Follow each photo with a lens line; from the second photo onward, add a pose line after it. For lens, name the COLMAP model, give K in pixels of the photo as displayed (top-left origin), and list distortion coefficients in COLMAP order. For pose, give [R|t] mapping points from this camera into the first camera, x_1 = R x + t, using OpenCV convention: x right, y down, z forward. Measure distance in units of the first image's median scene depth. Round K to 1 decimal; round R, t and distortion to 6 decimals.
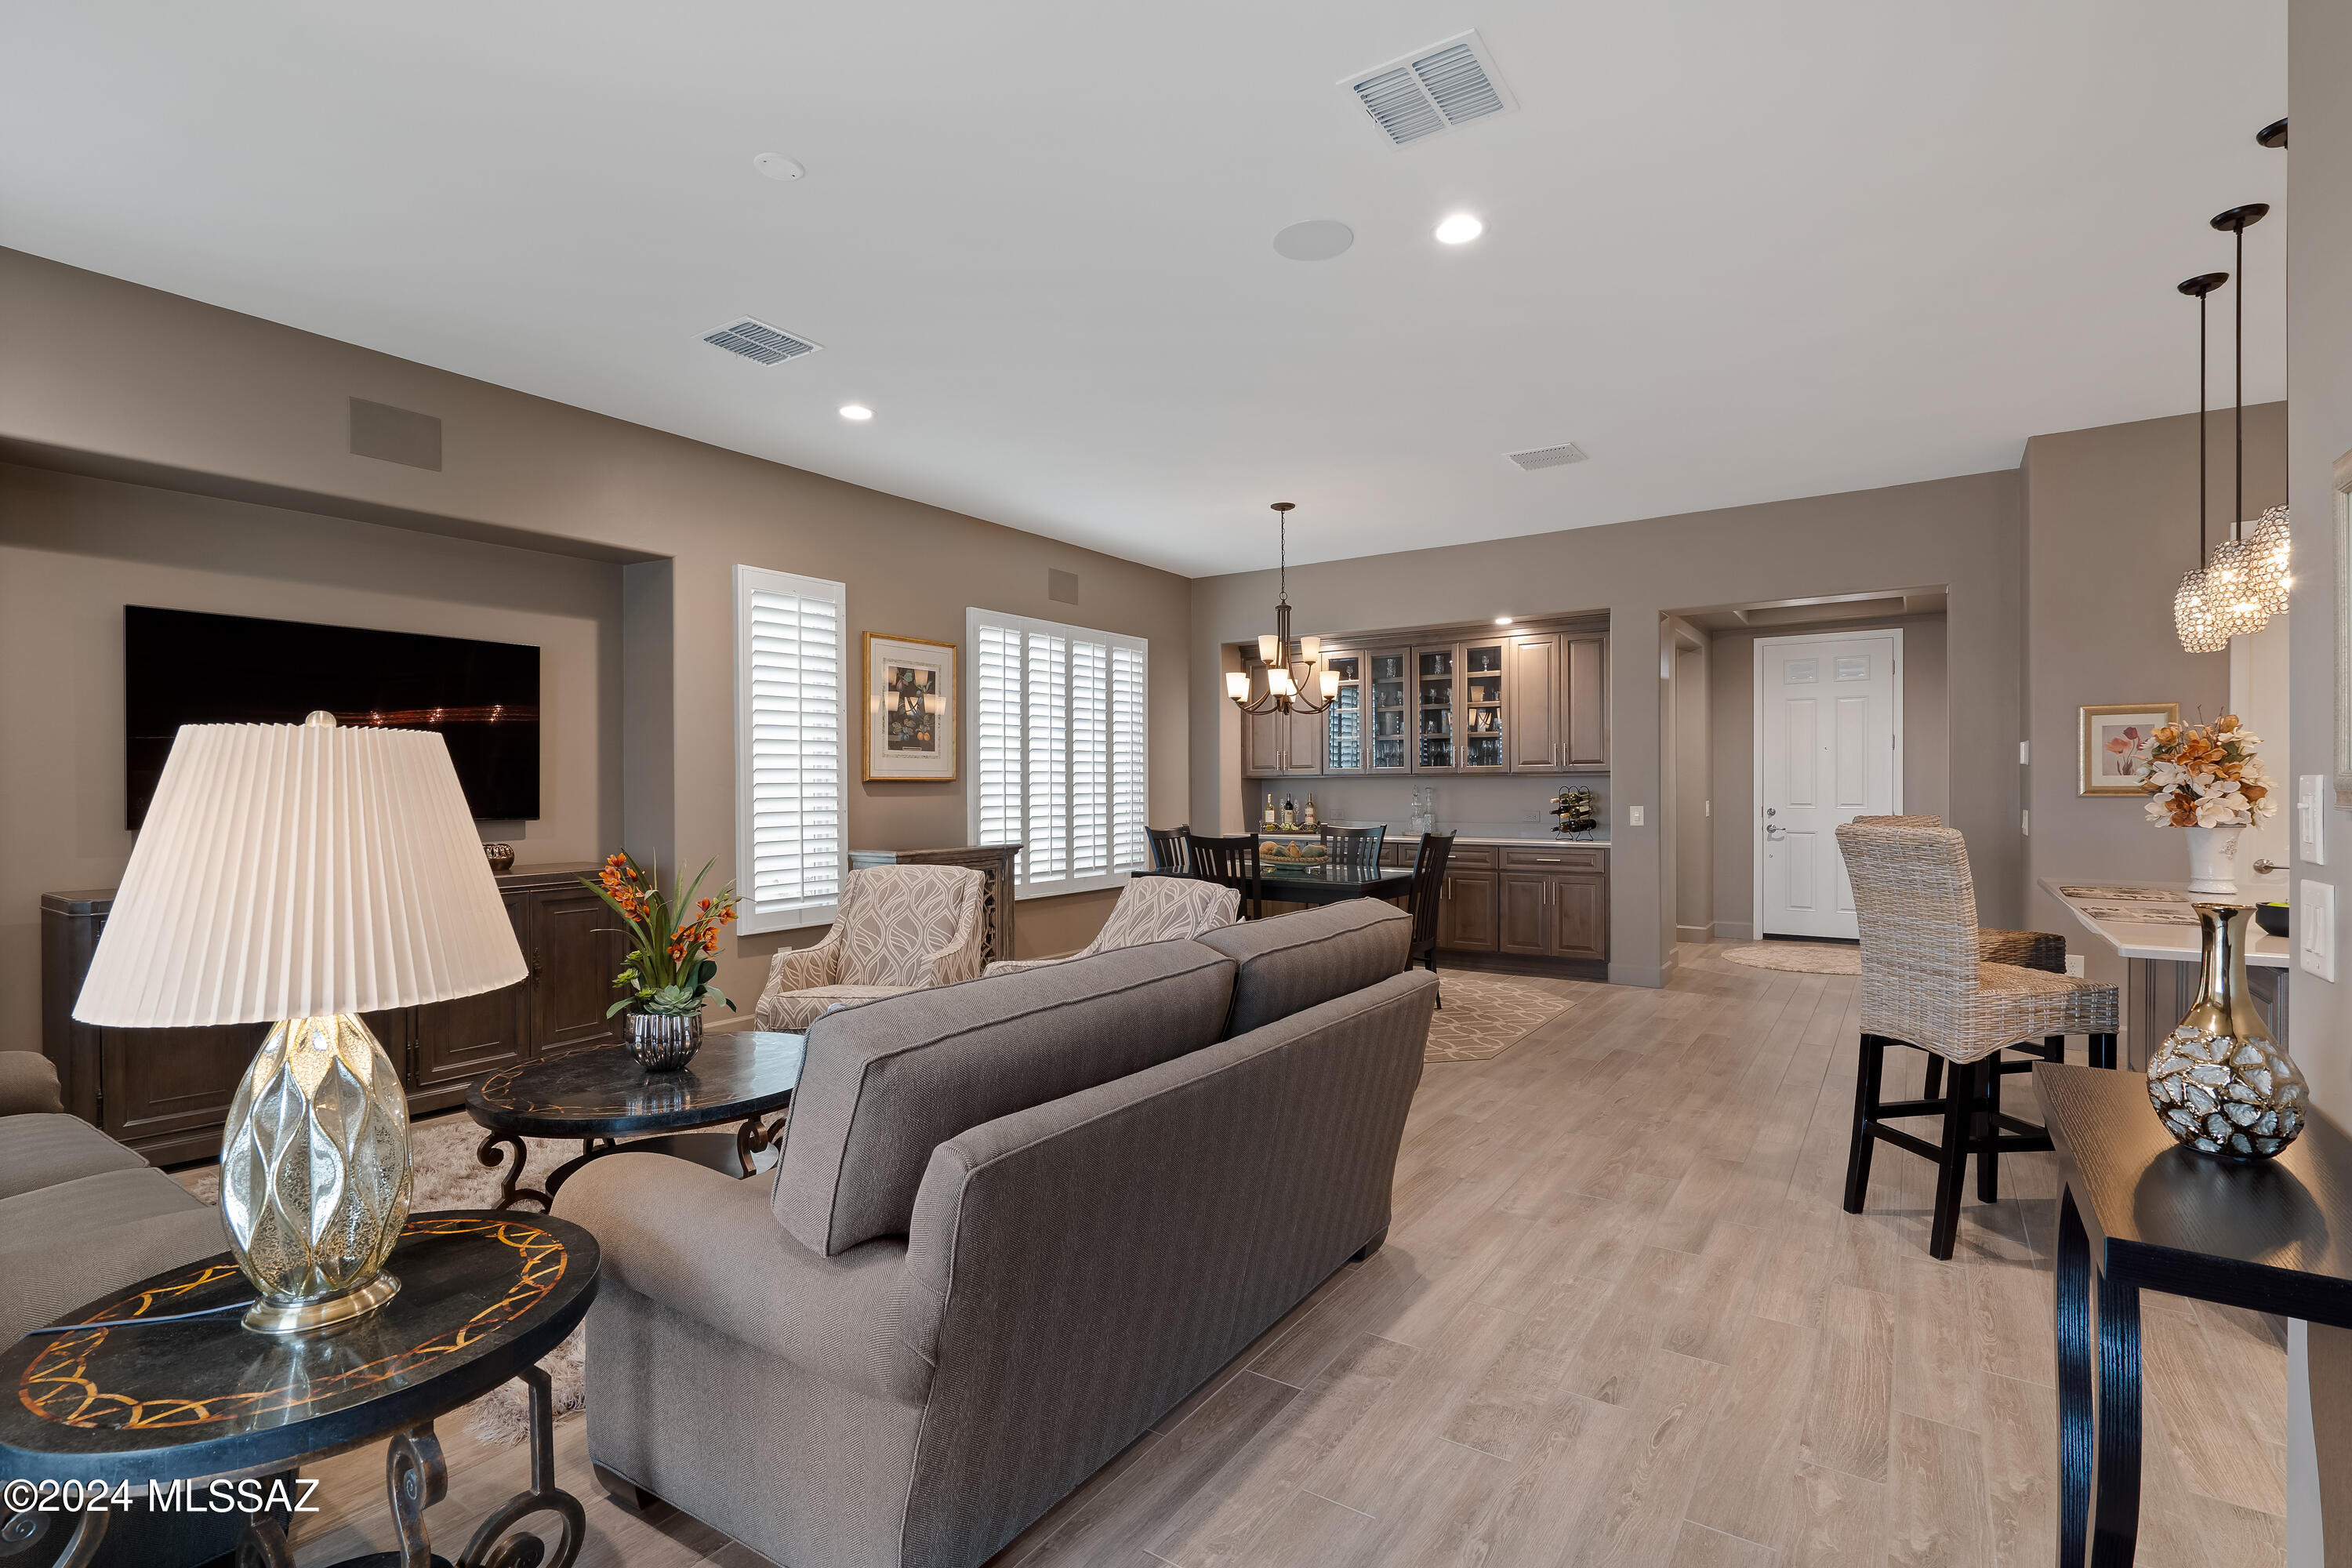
lens RADIAL K [[1083.4, 0, 1179.6], [0, 1083.4, 794.3], [0, 0, 1]] dist [-0.006084, 0.003081]
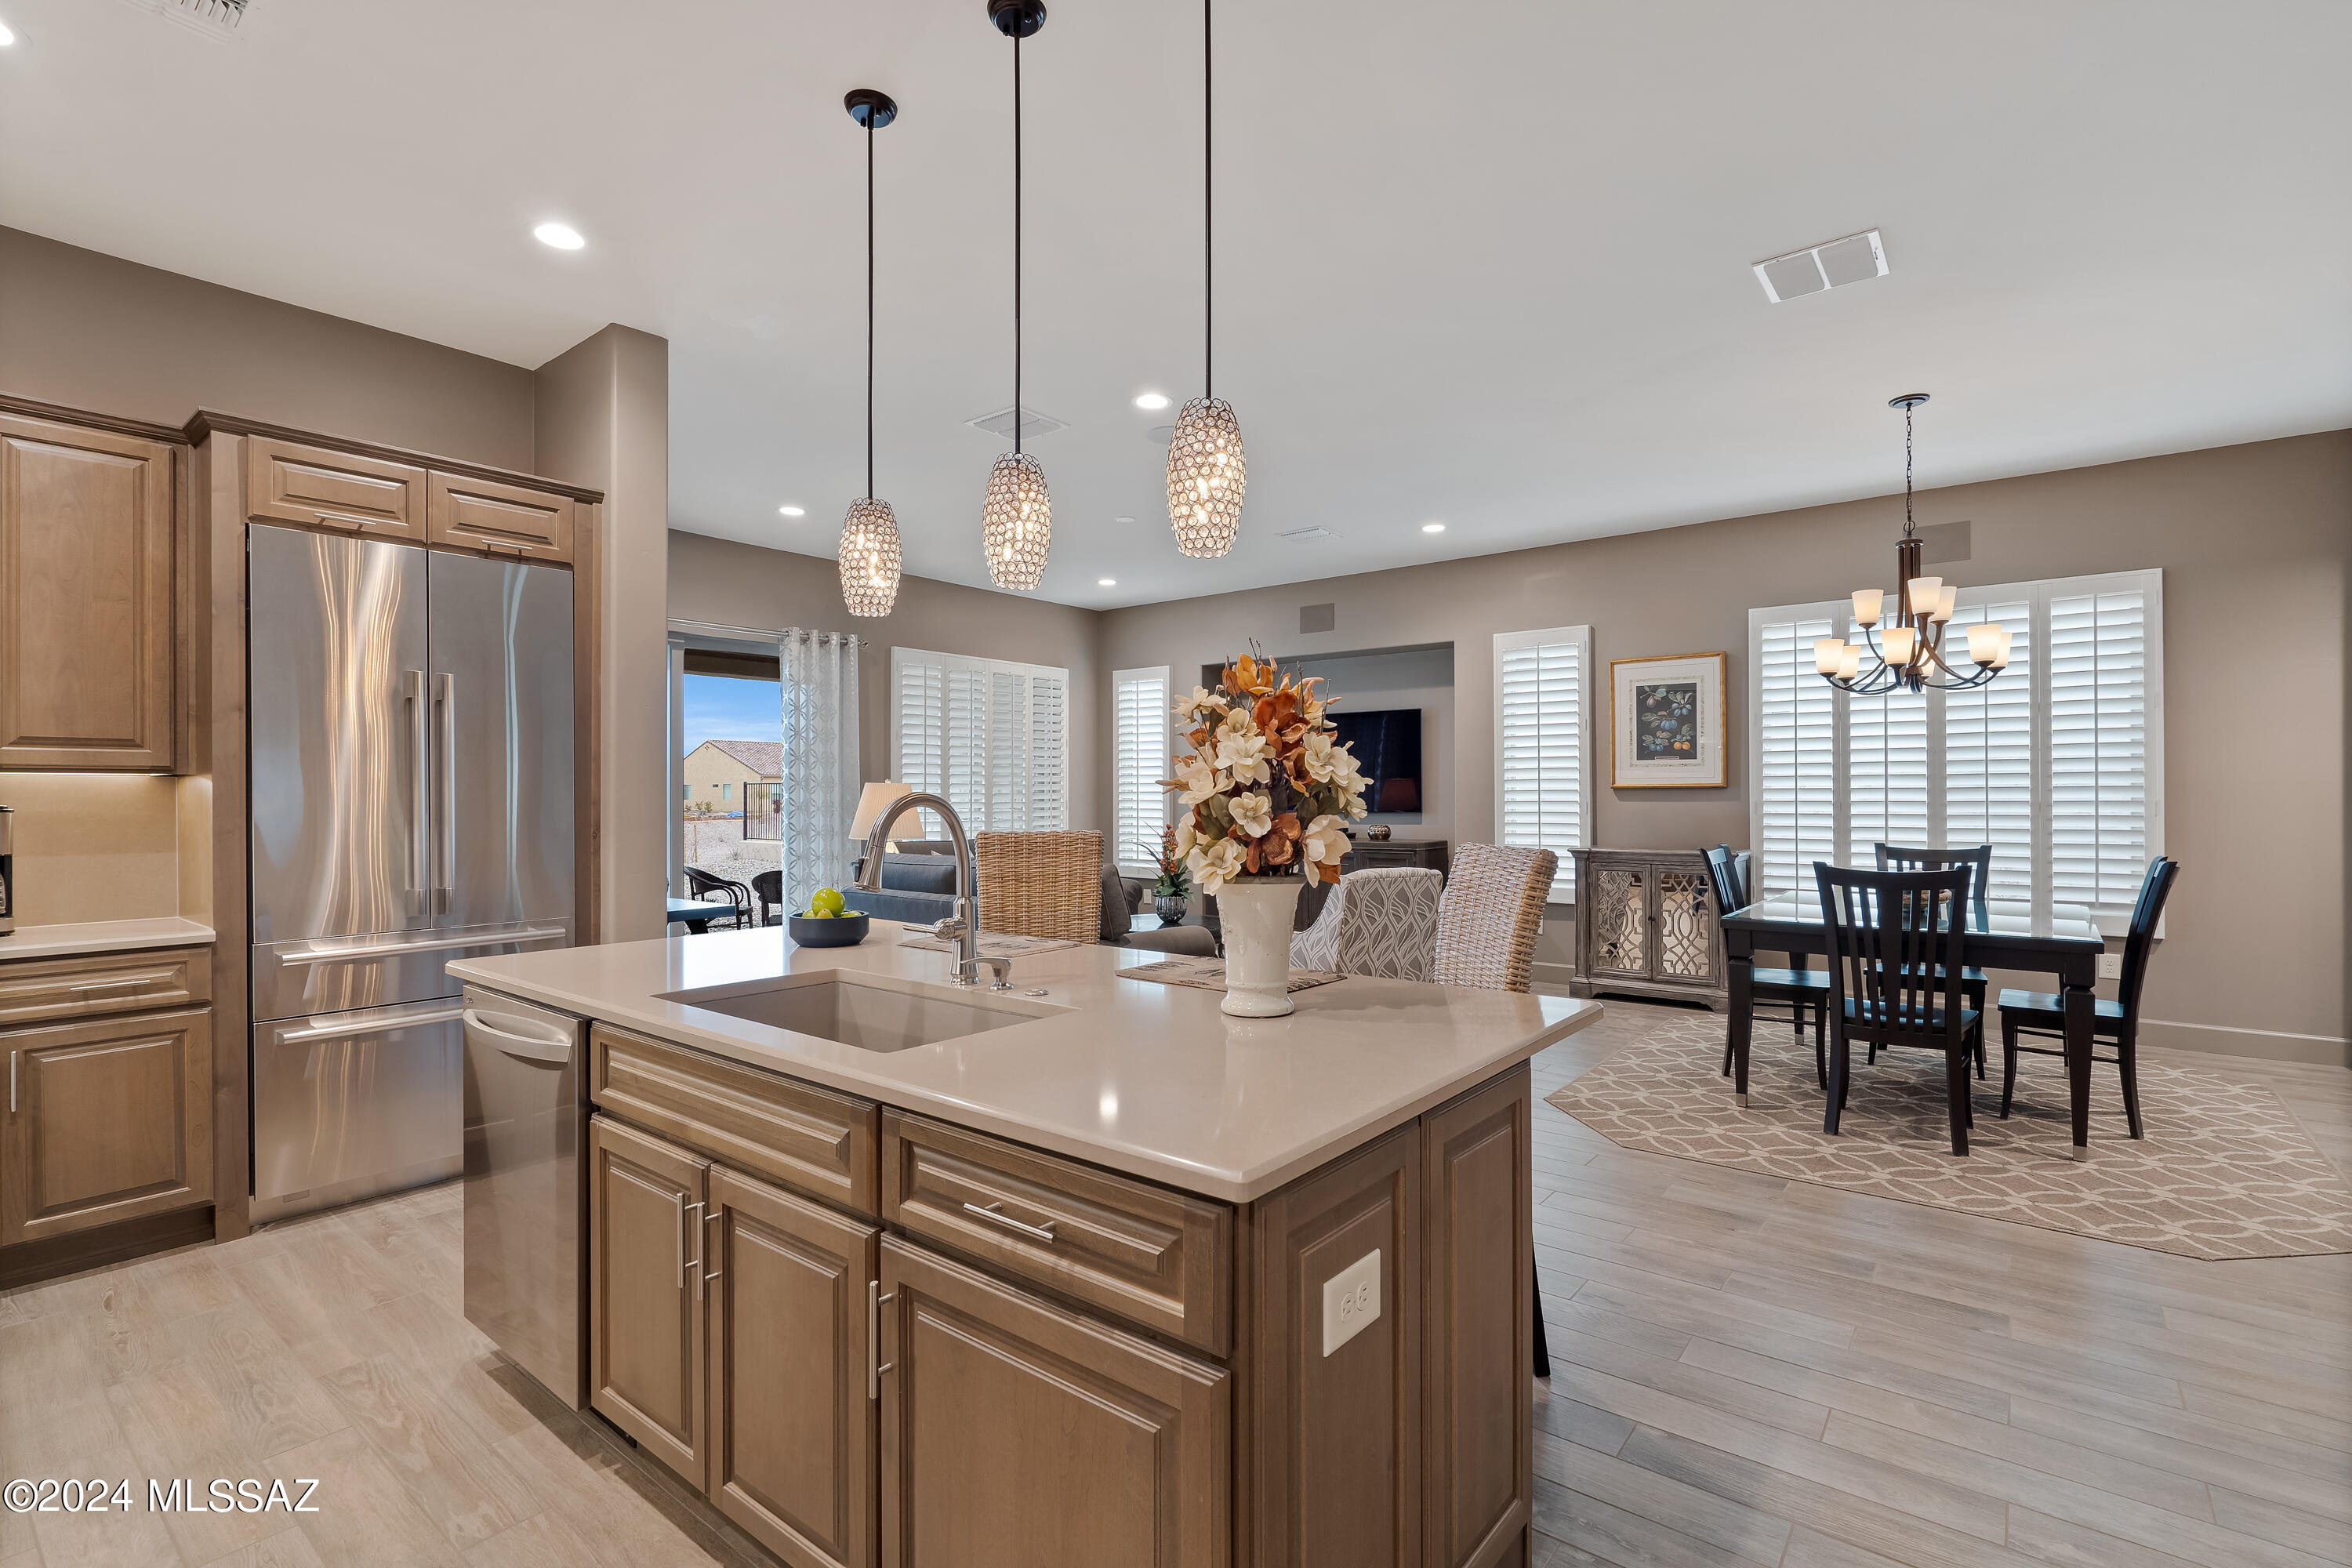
lens RADIAL K [[1083.4, 0, 1172.1], [0, 1083.4, 789.7], [0, 0, 1]] dist [-0.006084, 0.003081]
pose [[-0.078132, -0.001763, -0.996941, 0.808299], [-0.005784, 0.999982, -0.001315, -0.005824], [0.996926, 0.005664, -0.078140, 0.551940]]
